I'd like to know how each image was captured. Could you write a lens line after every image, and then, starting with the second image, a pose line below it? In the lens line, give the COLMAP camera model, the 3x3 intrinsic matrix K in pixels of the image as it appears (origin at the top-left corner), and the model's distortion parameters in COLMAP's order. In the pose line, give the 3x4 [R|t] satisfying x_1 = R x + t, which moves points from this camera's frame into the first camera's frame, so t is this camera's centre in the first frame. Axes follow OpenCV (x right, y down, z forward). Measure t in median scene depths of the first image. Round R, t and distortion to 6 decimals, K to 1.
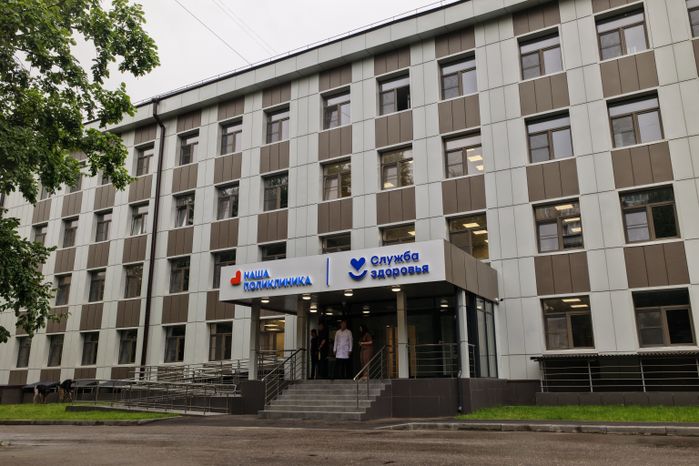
lens RADIAL K [[583.3, 0, 349.4], [0, 583.3, 232.3], [0, 0, 1]] dist [-0.013761, 0.033771]
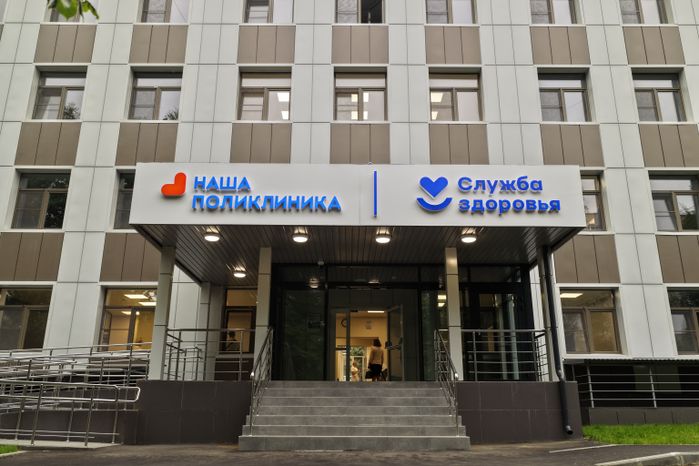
lens RADIAL K [[583.3, 0, 352.9], [0, 583.3, 229.8], [0, 0, 1]] dist [-0.013761, 0.033771]
pose [[0.870171, 0.154141, 0.468020, -0.309261], [-0.131735, 0.988013, -0.080471, 0.146704], [-0.474814, 0.008369, 0.880046, 0.472475]]
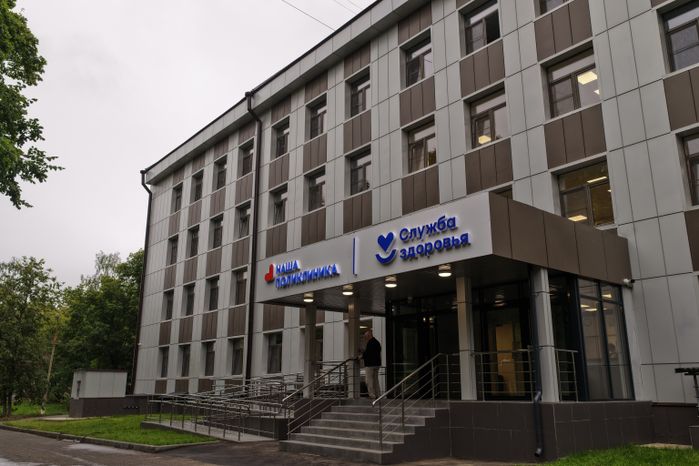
lens RADIAL K [[583.3, 0, 348.6], [0, 583.3, 237.0], [0, 0, 1]] dist [-0.013761, 0.033771]
pose [[0.934390, -0.085859, -0.345750, 0.206026], [0.086726, 0.996147, -0.012994, 0.049479], [0.345533, -0.017844, 0.938237, 0.283557]]
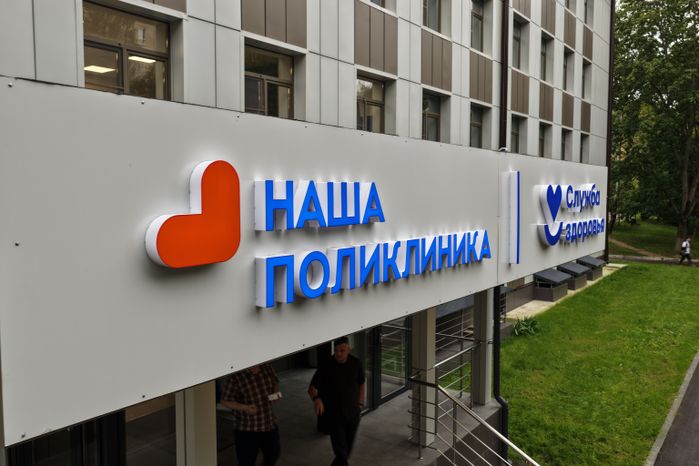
lens RADIAL K [[583.3, 0, 352.9], [0, 583.3, 233.1], [0, 0, 1]] dist [-0.013761, 0.033771]
pose [[0.115104, -0.070697, 0.990835, -0.327517], [-0.254003, 0.962209, 0.098161, 0.063934], [-0.960330, -0.262973, 0.092797, 1.001067]]
